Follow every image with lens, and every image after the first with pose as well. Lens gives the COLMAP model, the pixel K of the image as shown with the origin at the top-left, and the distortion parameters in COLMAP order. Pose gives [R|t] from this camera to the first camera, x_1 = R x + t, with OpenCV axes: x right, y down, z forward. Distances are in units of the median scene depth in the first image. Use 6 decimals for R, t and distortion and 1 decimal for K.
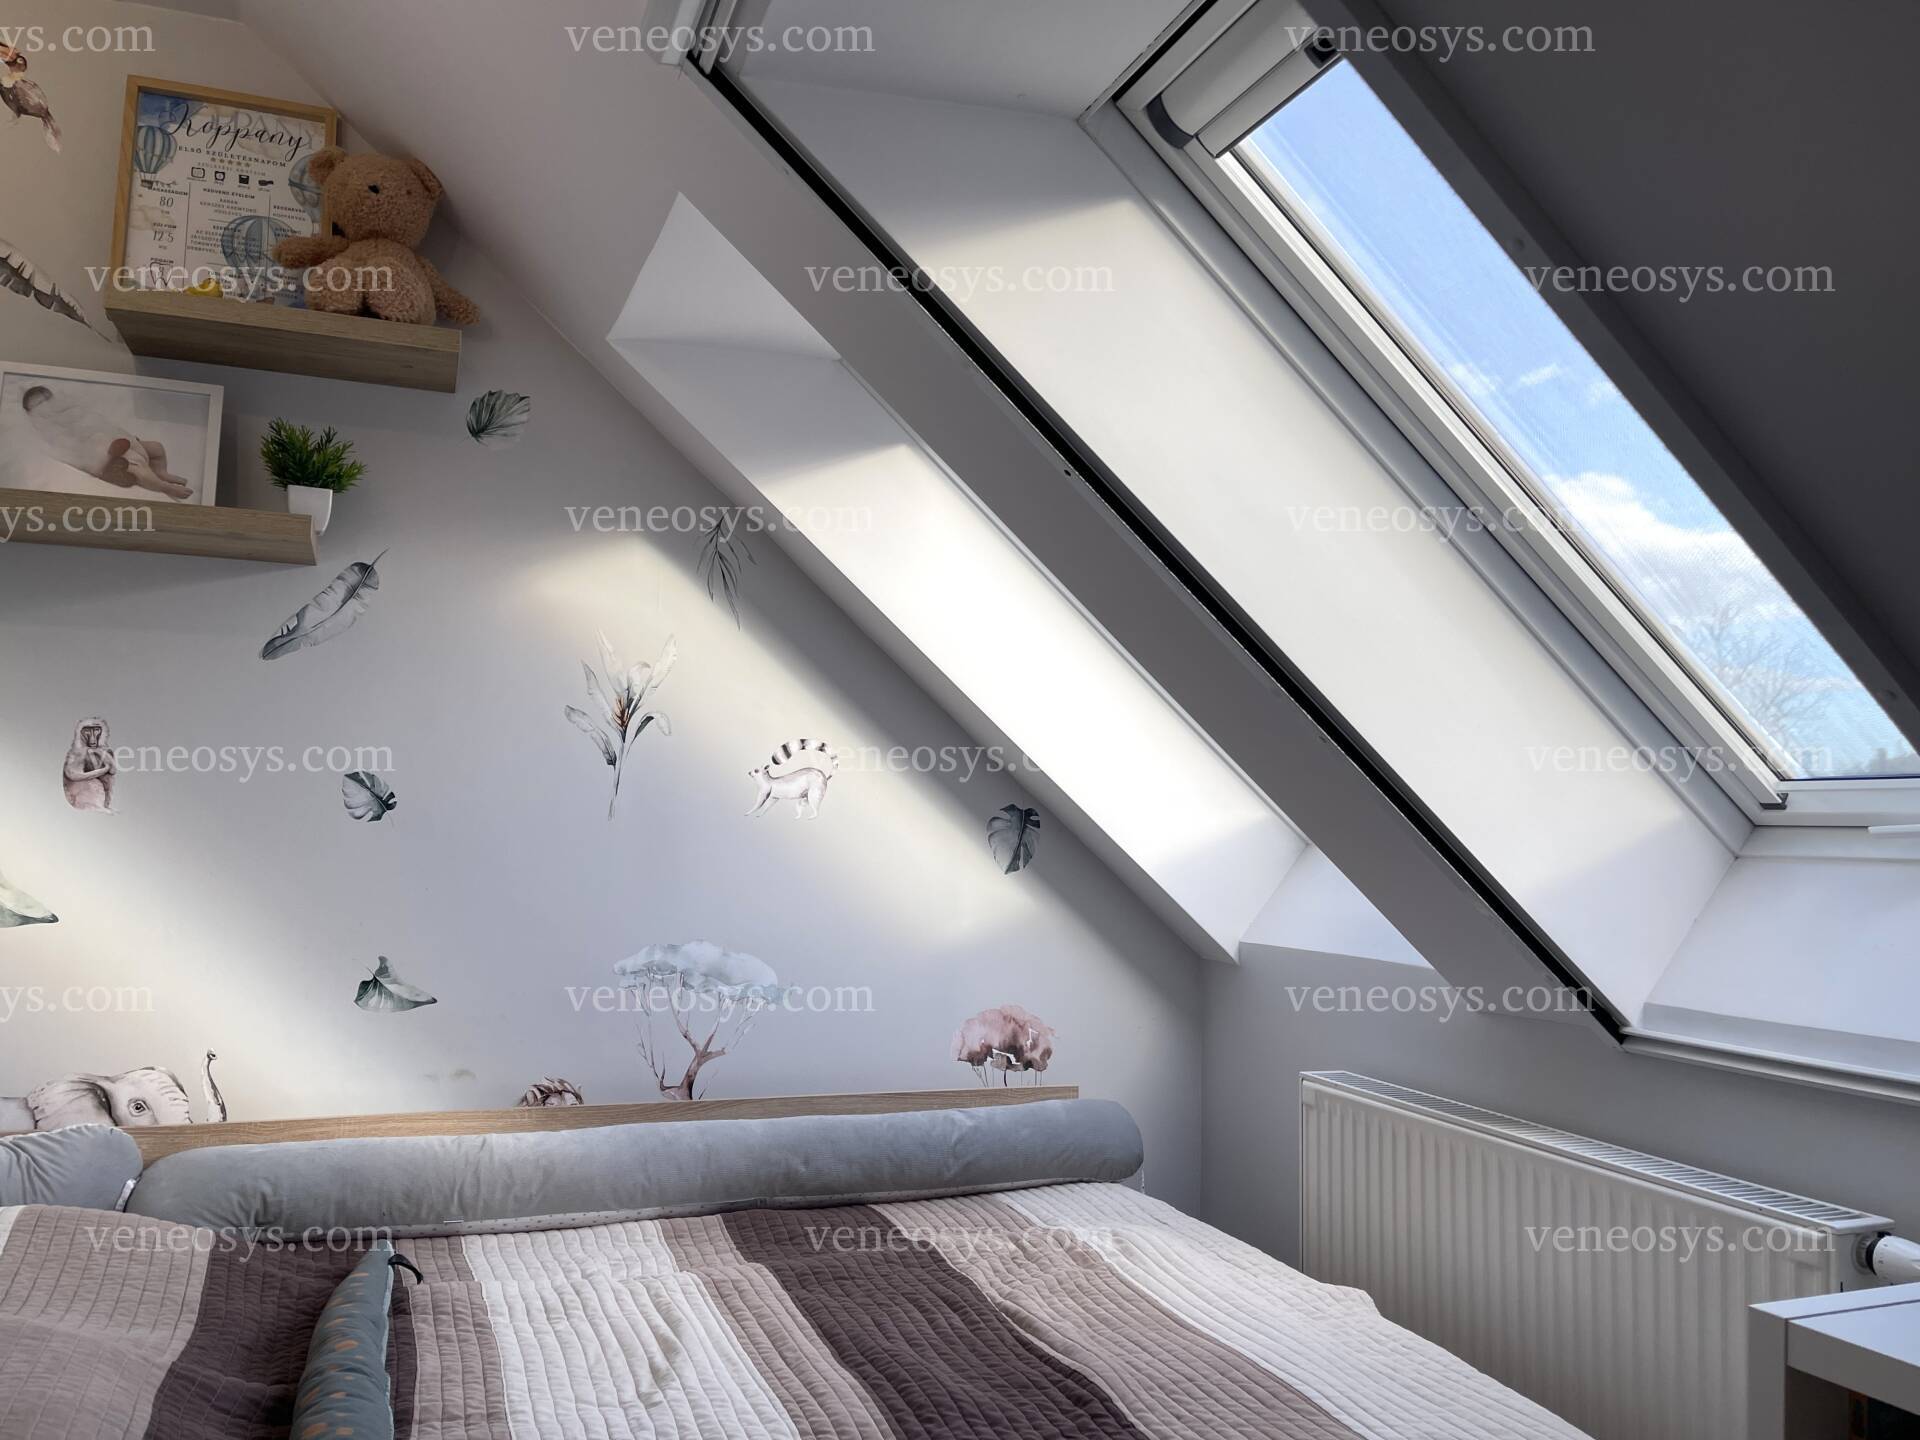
lens RADIAL K [[1509.9, 0, 960.0], [0, 1509.9, 720.0], [0, 0, 1]] dist [0.072039, -0.083168]
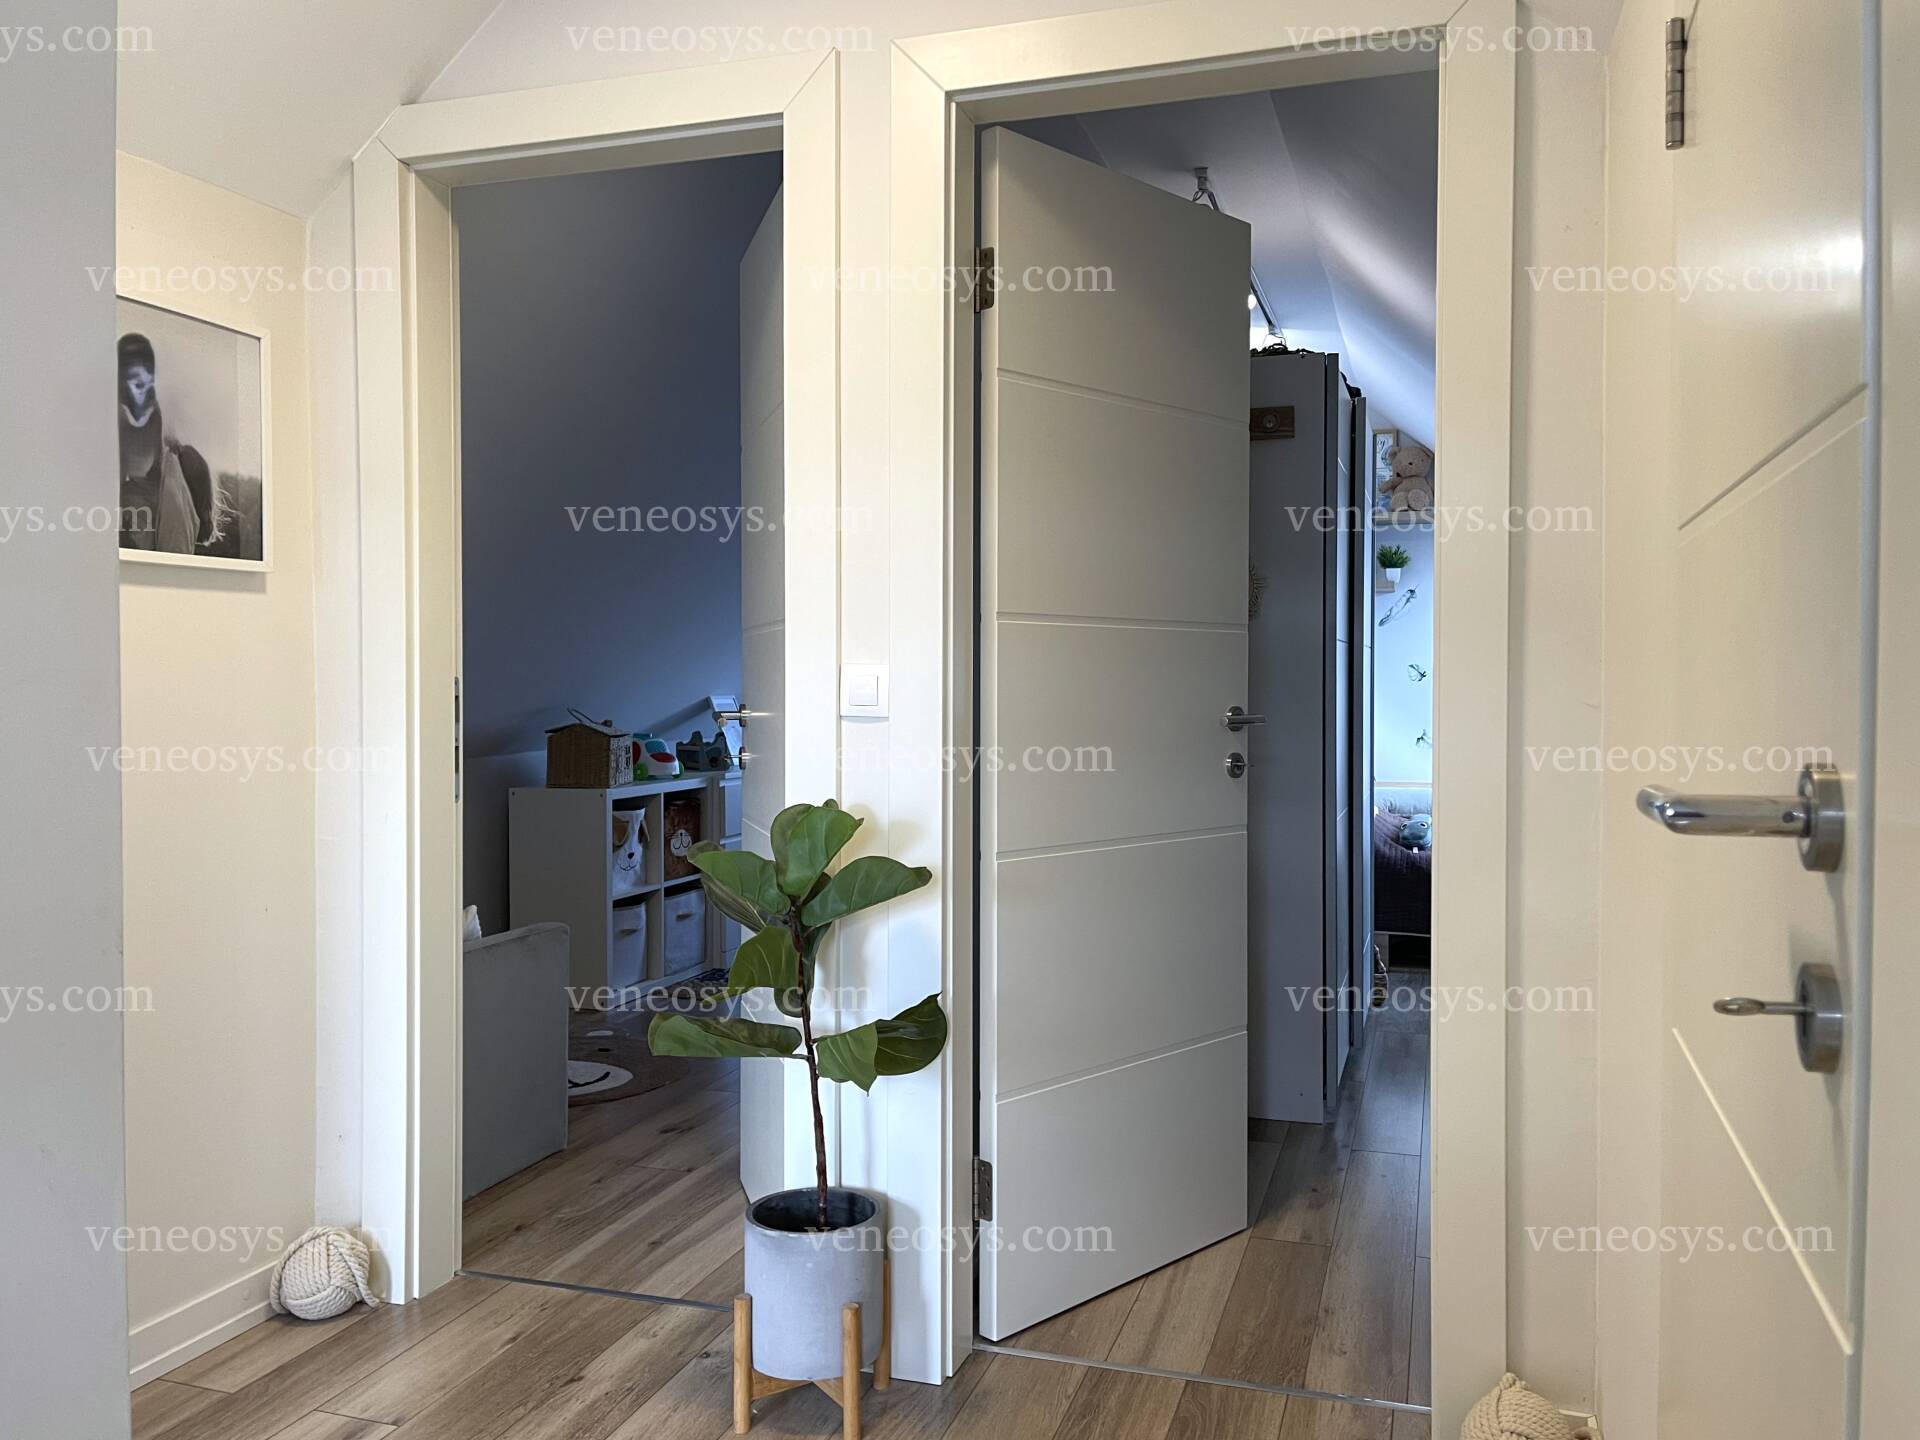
lens RADIAL K [[1472.7, 0, 985.2], [0, 1472.7, 720.4], [0, 0, 1]] dist [0.039684, -0.003497]
pose [[0.788969, -0.012759, -0.614300, 0.677136], [0.064296, 0.996010, 0.061891, -0.084791], [0.611060, -0.088327, 0.786641, -1.689245]]
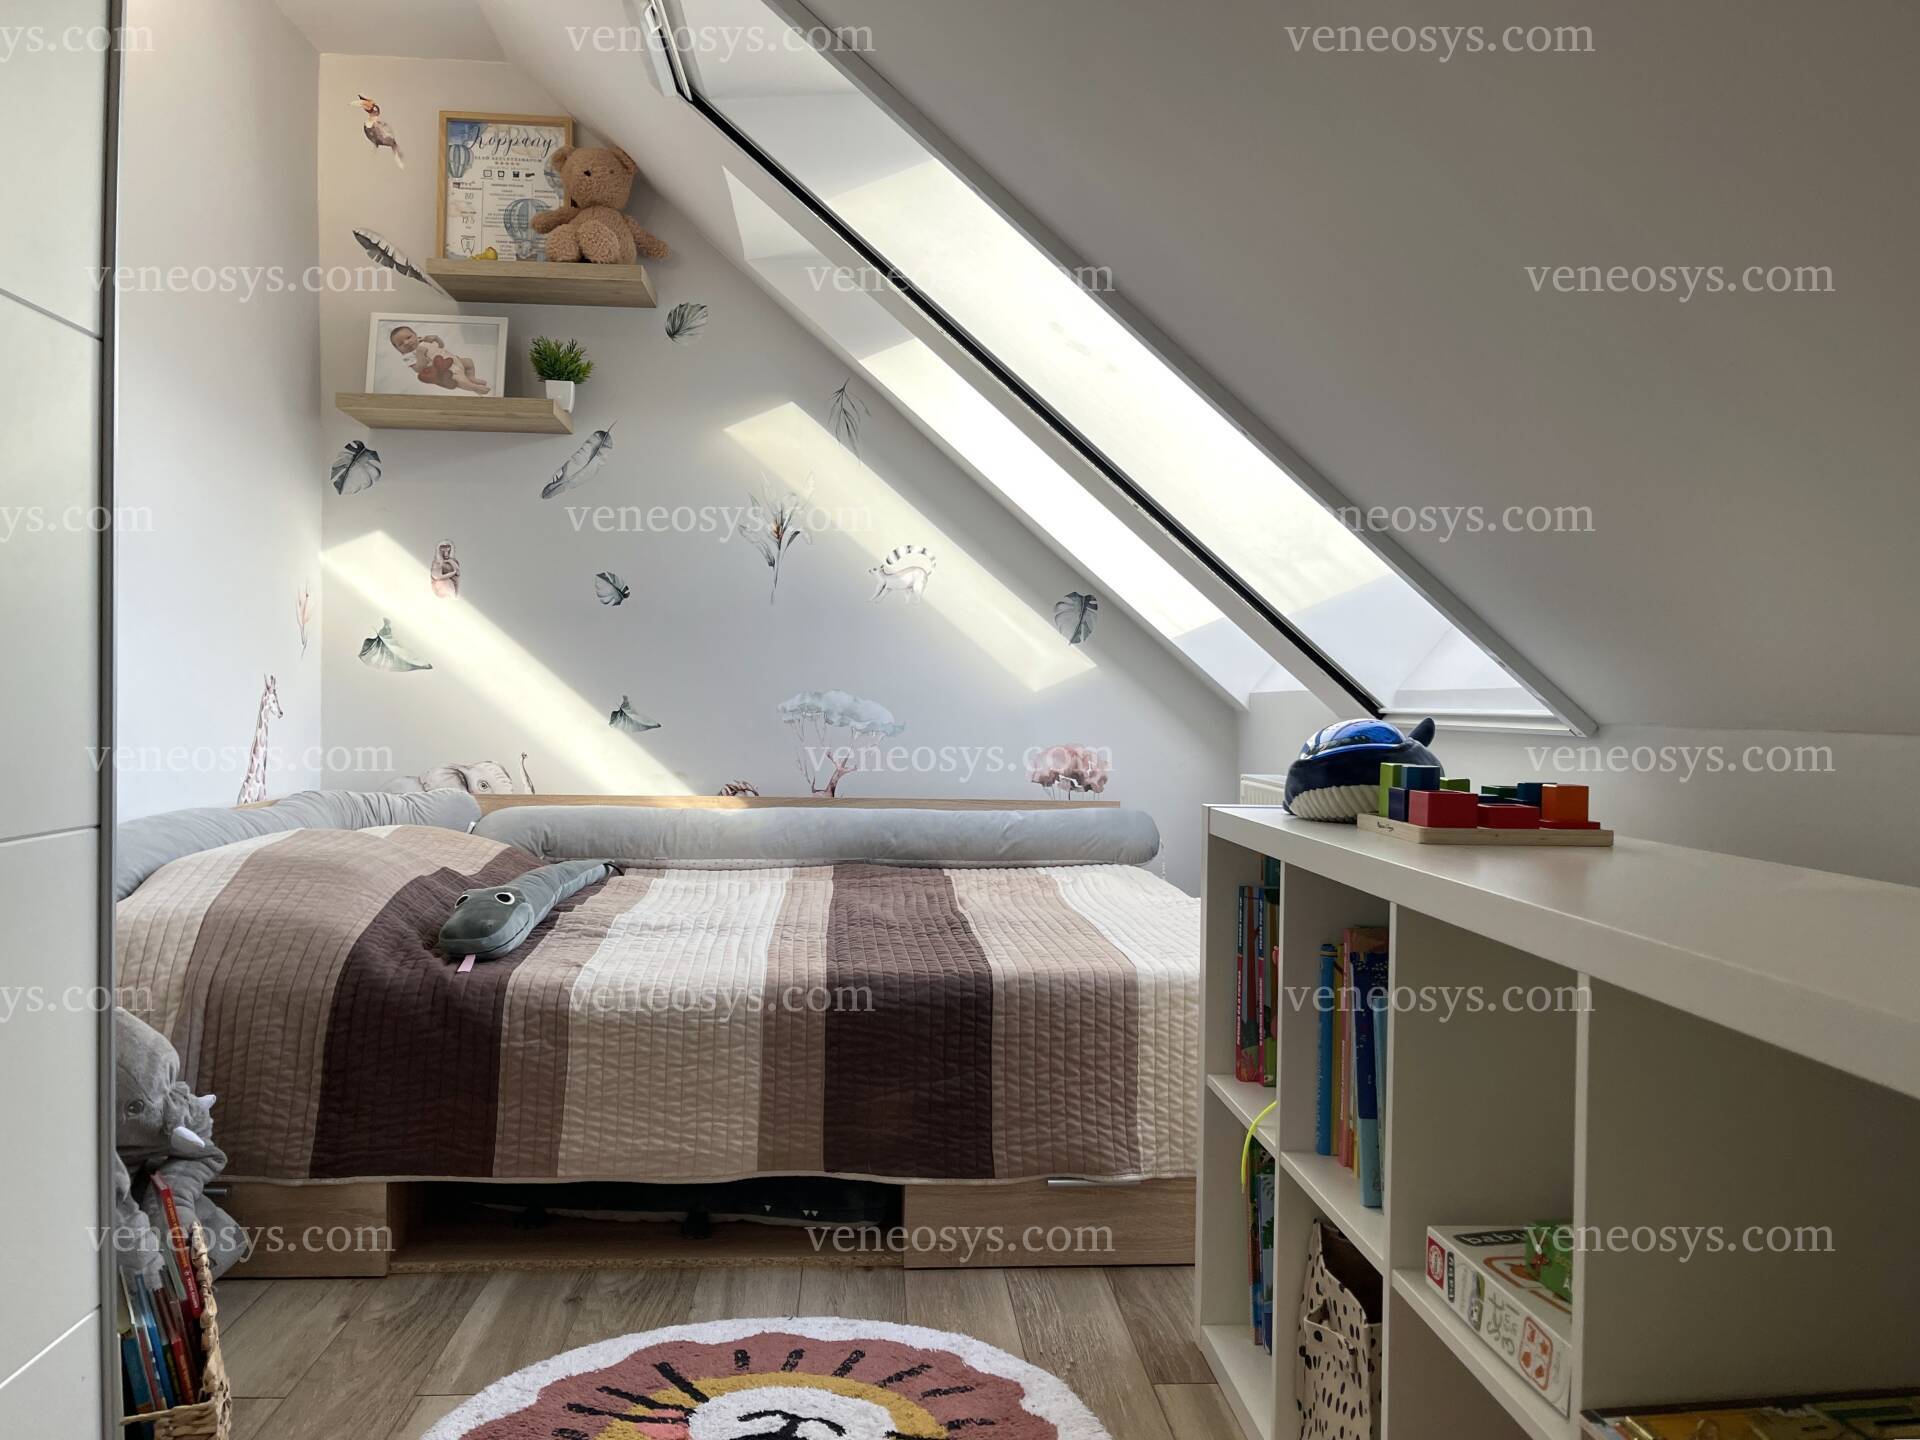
lens RADIAL K [[1494.5, 0, 960.0], [0, 1494.5, 720.0], [0, 0, 1]] dist [0.063933, 0.000832]
pose [[0.957365, -0.006019, -0.288818, 0.372783], [0.028060, 0.996993, 0.072234, 0.083222], [0.287515, -0.077258, 0.954655, -0.327895]]
